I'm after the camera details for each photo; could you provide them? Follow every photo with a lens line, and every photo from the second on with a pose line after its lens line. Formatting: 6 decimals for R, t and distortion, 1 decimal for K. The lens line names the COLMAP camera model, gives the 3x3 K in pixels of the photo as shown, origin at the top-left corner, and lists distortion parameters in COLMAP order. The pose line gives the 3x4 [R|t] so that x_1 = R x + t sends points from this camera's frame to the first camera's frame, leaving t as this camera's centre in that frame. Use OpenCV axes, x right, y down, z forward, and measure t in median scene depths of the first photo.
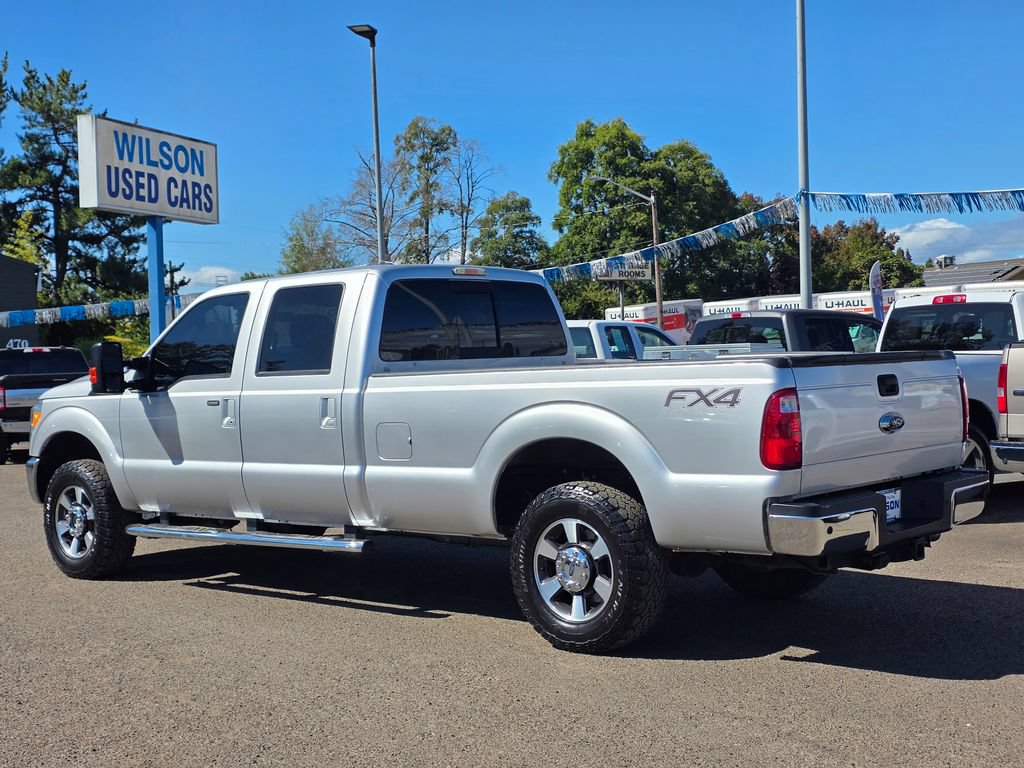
lens RADIAL K [[1370.8, 0, 513.0], [0, 1370.8, 388.9], [0, 0, 1]] dist [0.103477, 0.000000]
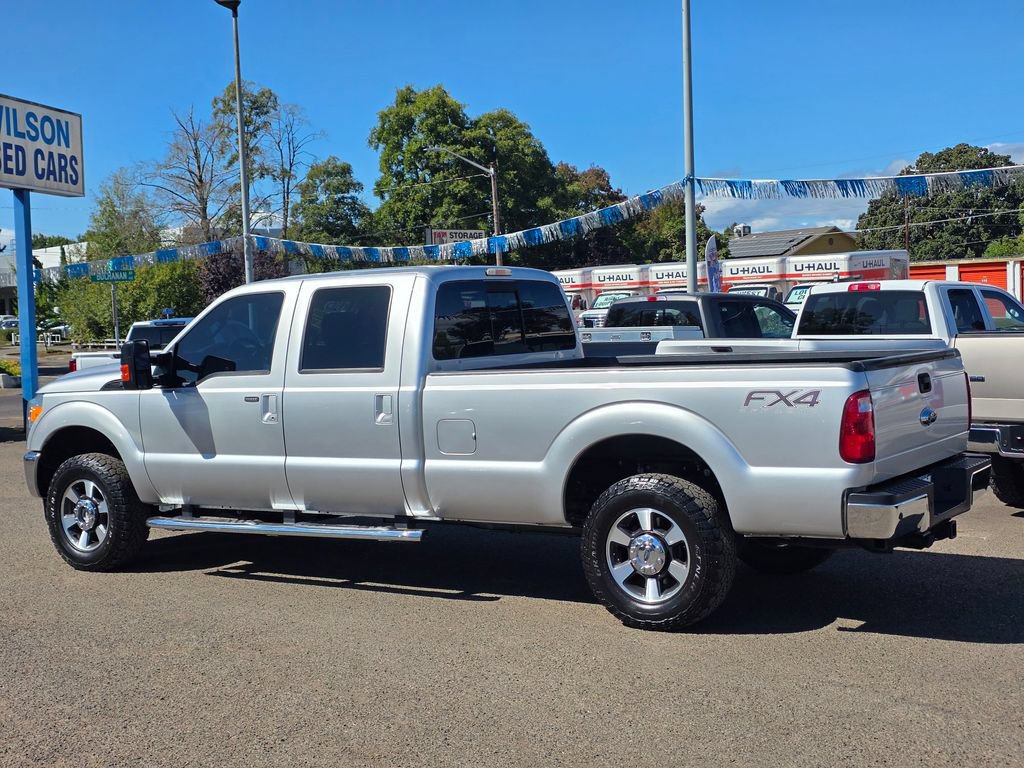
lens RADIAL K [[1370.8, 0, 515.7], [0, 1370.8, 377.9], [0, 0, 1]] dist [0.103477, 0.000000]
pose [[0.989547, -0.009989, 0.143867, -0.166374], [0.007405, 0.999802, 0.018485, -0.022915], [-0.144023, -0.017227, 0.989424, -0.047480]]
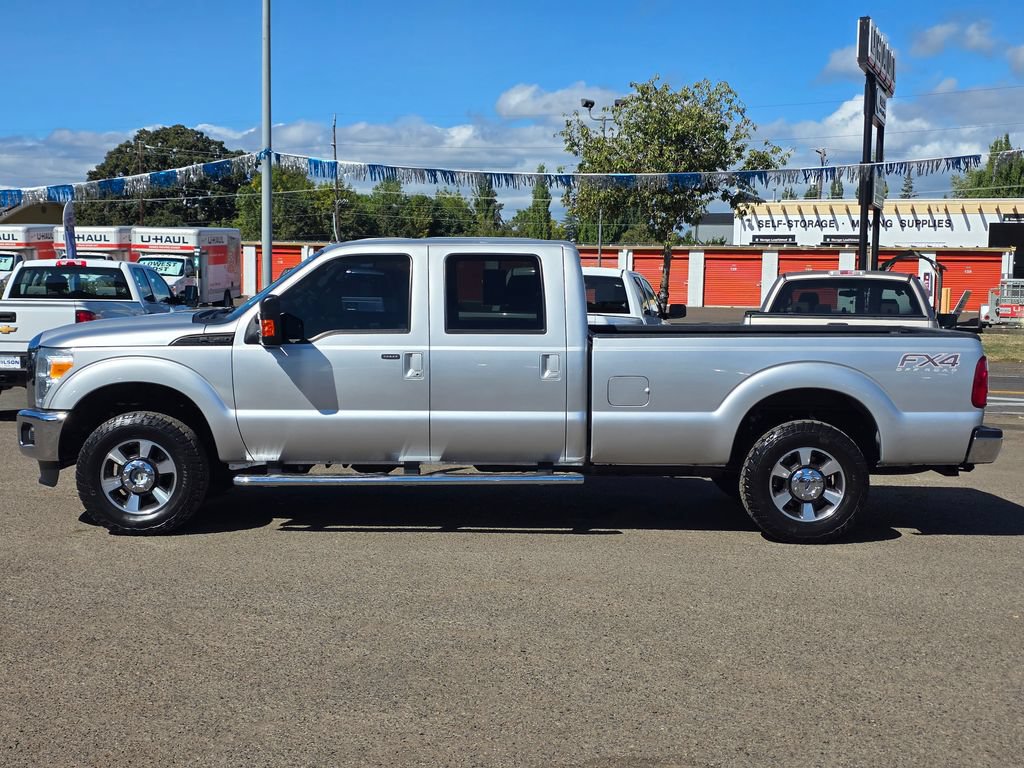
lens RADIAL K [[1370.8, 0, 516.9], [0, 1370.8, 371.7], [0, 0, 1]] dist [0.103477, 0.000000]
pose [[0.750667, -0.003346, 0.660673, -0.832676], [-0.020636, 0.999381, 0.028509, -0.010308], [-0.660359, -0.035034, 0.750132, 0.129081]]
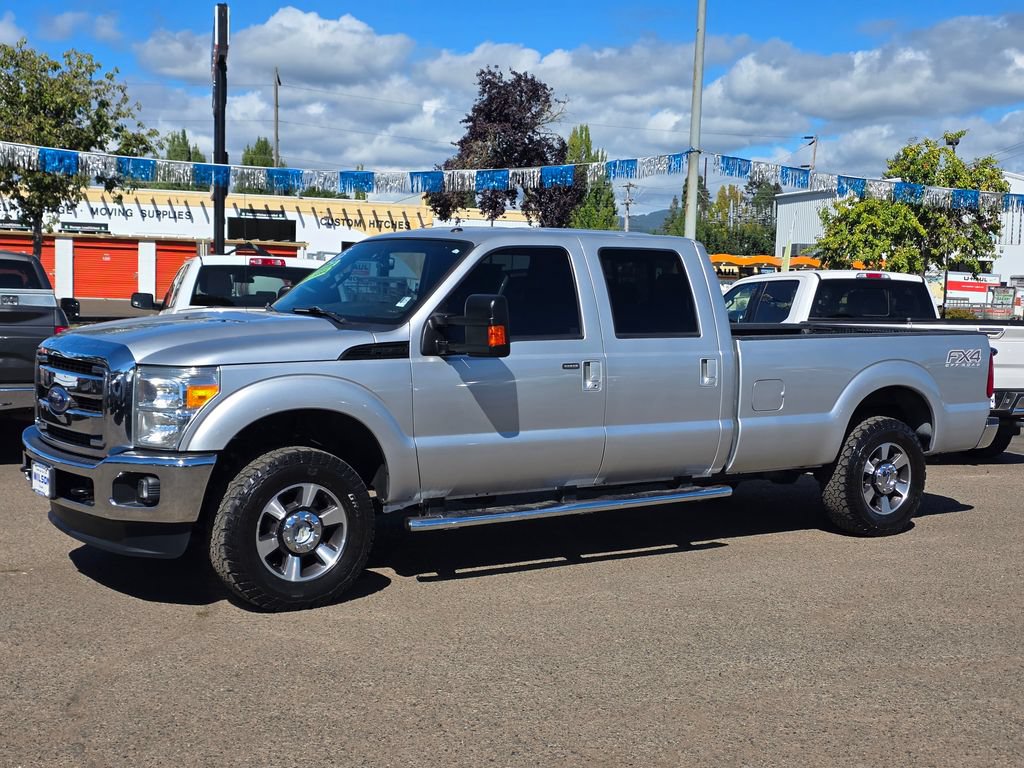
lens RADIAL K [[1370.8, 0, 513.9], [0, 1370.8, 379.5], [0, 0, 1]] dist [0.103477, 0.000000]
pose [[0.234582, -0.029378, 0.971652, -1.102240], [-0.008732, 0.999439, 0.032327, -0.010266], [-0.972057, -0.016068, 0.234194, 0.803786]]
